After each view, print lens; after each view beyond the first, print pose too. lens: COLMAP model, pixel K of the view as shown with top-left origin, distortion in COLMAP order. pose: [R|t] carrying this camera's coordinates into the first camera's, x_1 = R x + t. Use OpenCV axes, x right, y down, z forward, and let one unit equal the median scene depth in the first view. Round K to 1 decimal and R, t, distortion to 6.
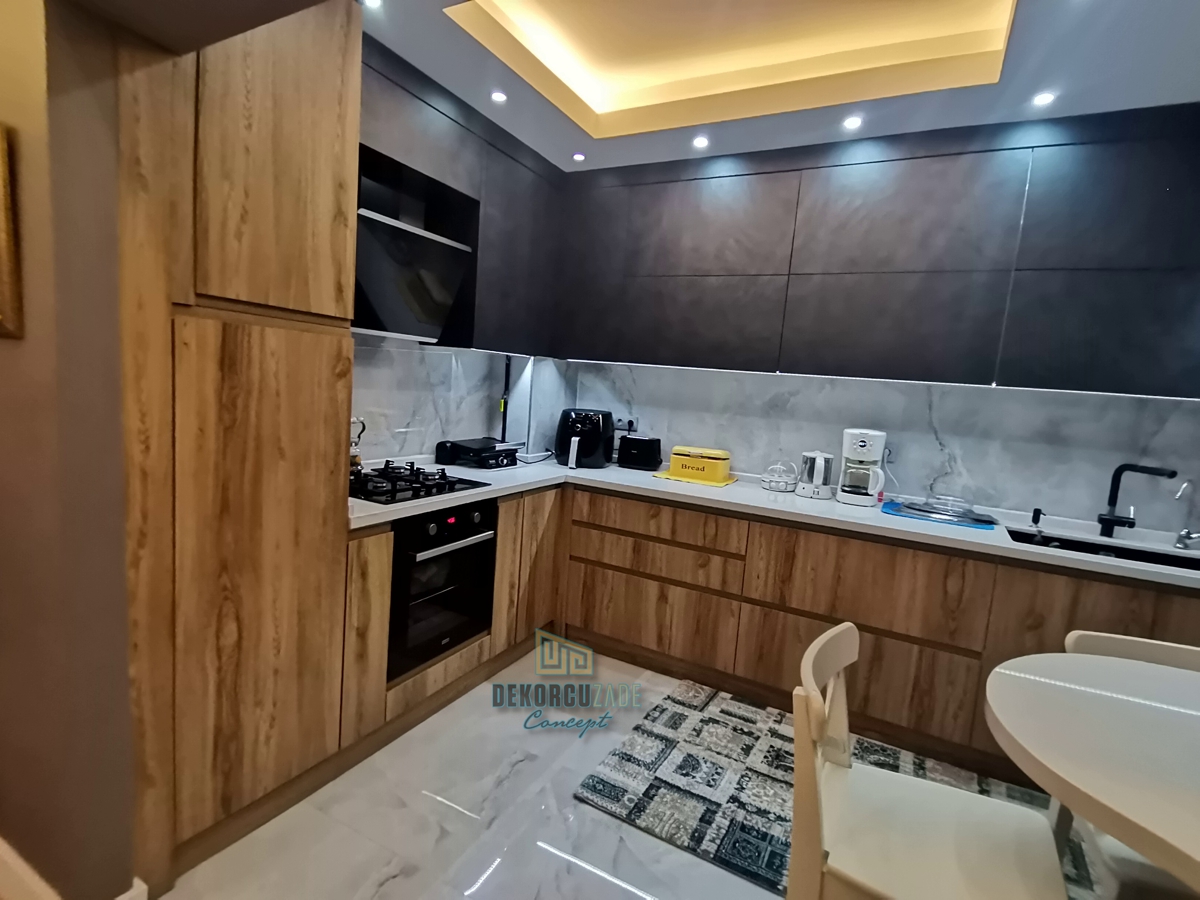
lens RADIAL K [[600.5, 0, 601.2], [0, 600.5, 459.7], [0, 0, 1]] dist [0.030776, -0.022693]
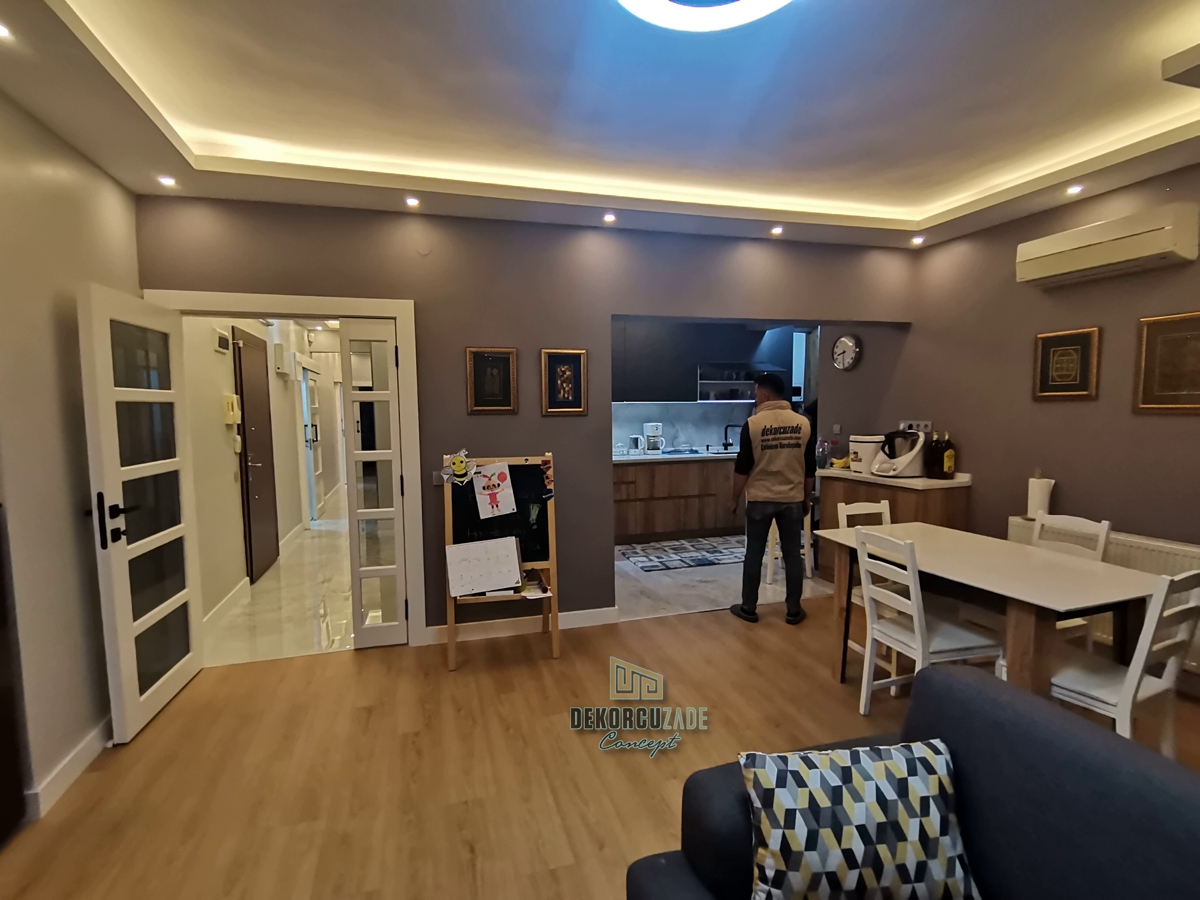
lens RADIAL K [[600.5, 0, 602.8], [0, 600.5, 458.8], [0, 0, 1]] dist [0.030776, -0.022693]
pose [[0.695424, -0.143204, 0.704186, -1.600820], [0.156012, 0.986656, 0.046577, -0.059118], [-0.701459, 0.077471, 0.708486, -0.615275]]
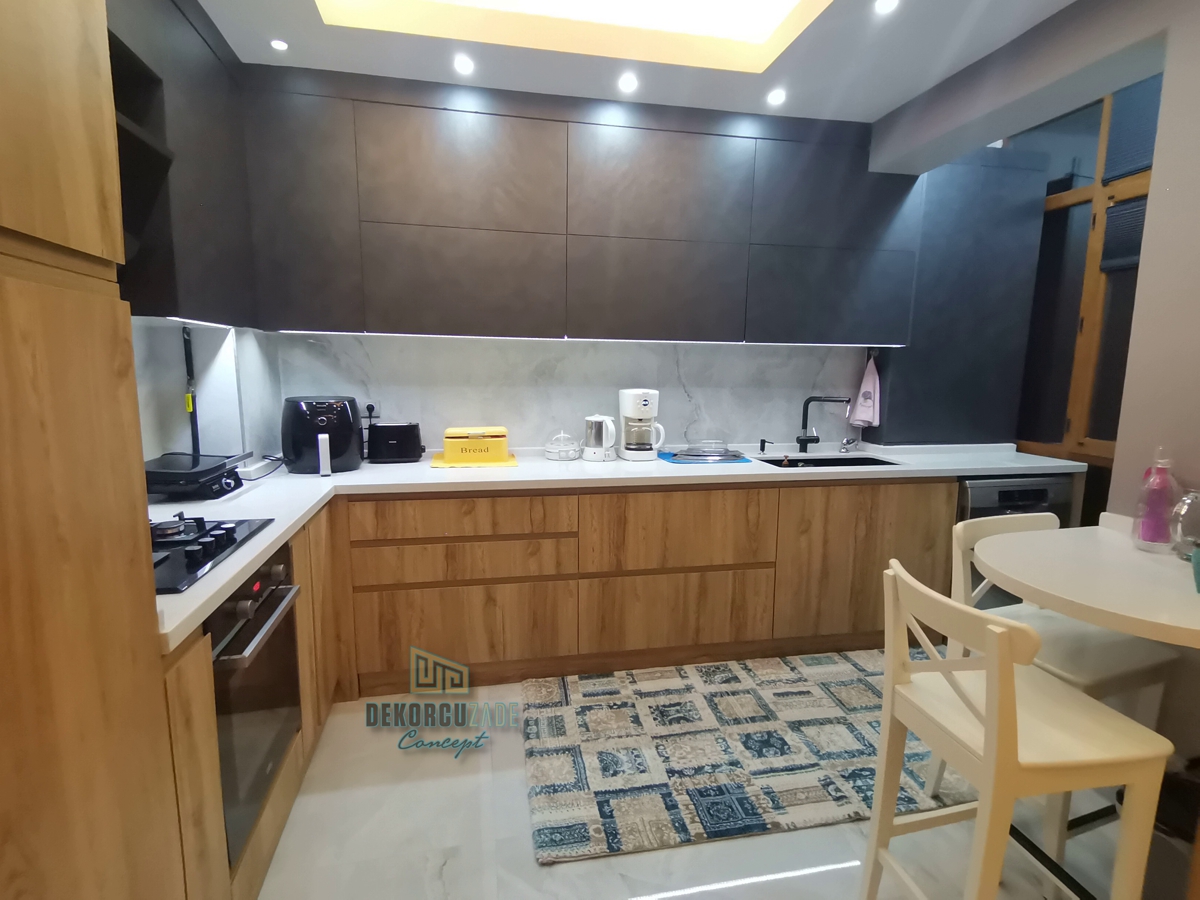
lens RADIAL K [[600.5, 0, 602.8], [0, 600.5, 460.0], [0, 0, 1]] dist [0.030776, -0.022693]
pose [[0.763268, -0.164809, 0.624708, -0.335563], [0.129918, 0.986318, 0.101475, -0.048807], [-0.632885, 0.003708, 0.774237, 0.253544]]
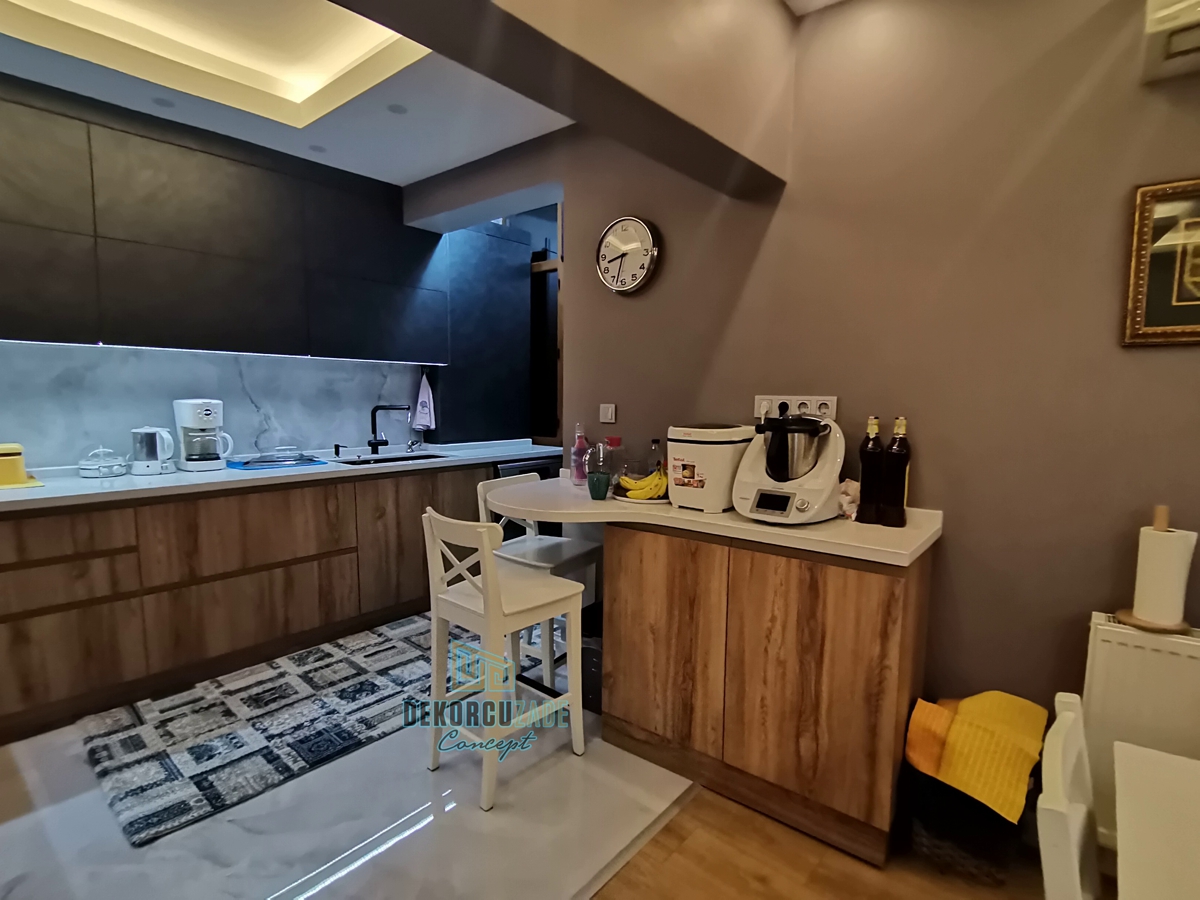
lens RADIAL K [[600.5, 0, 606.5], [0, 600.5, 460.8], [0, 0, 1]] dist [0.030776, -0.022693]
pose [[0.197043, -0.180337, 0.963666, -0.529083], [0.132302, 0.978837, 0.156123, -0.018314], [-0.971427, 0.096732, 0.216732, 0.100548]]
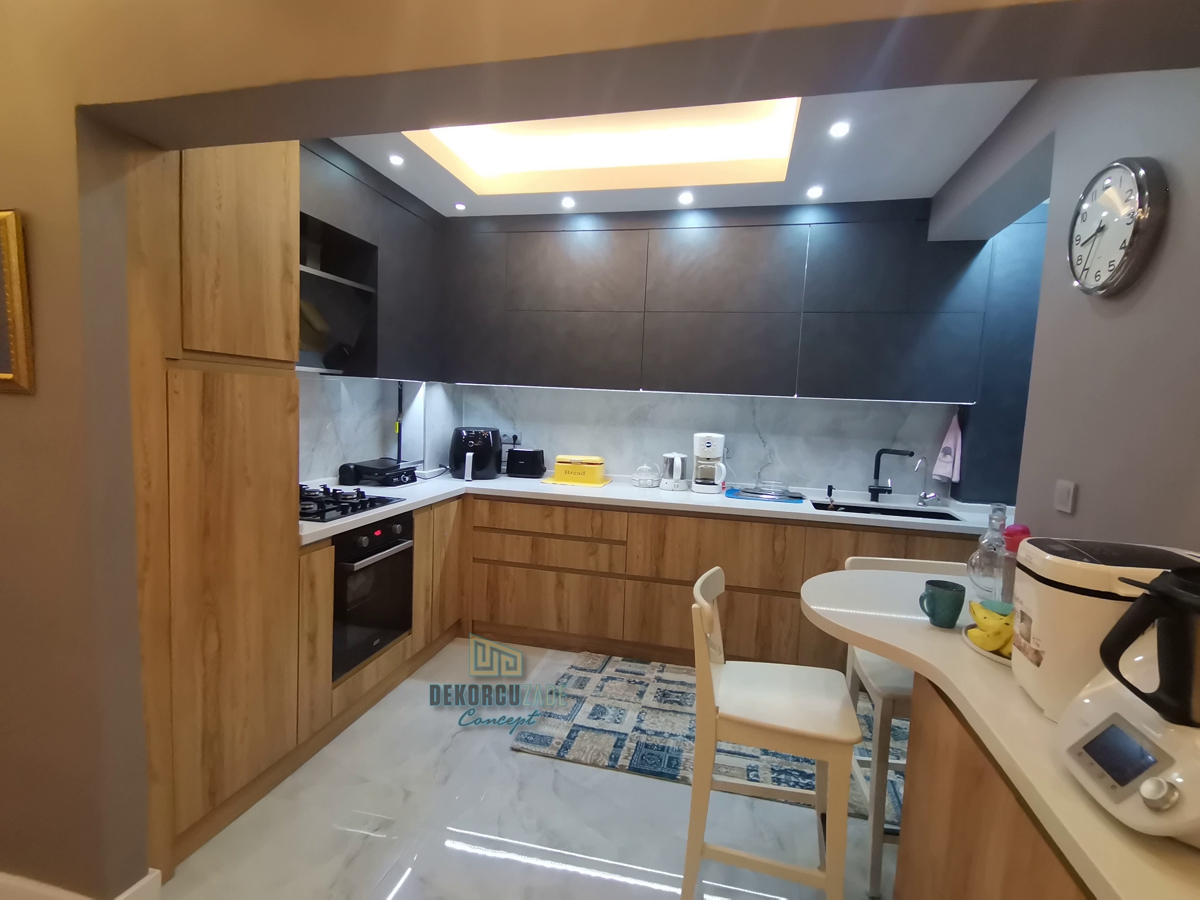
lens RADIAL K [[600.5, 0, 601.6], [0, 600.5, 460.4], [0, 0, 1]] dist [0.030776, -0.022693]
pose [[0.966711, -0.061773, 0.248301, -0.111562], [0.065513, 0.997828, -0.006821, 0.000864], [-0.247340, 0.022861, 0.968659, -0.189556]]
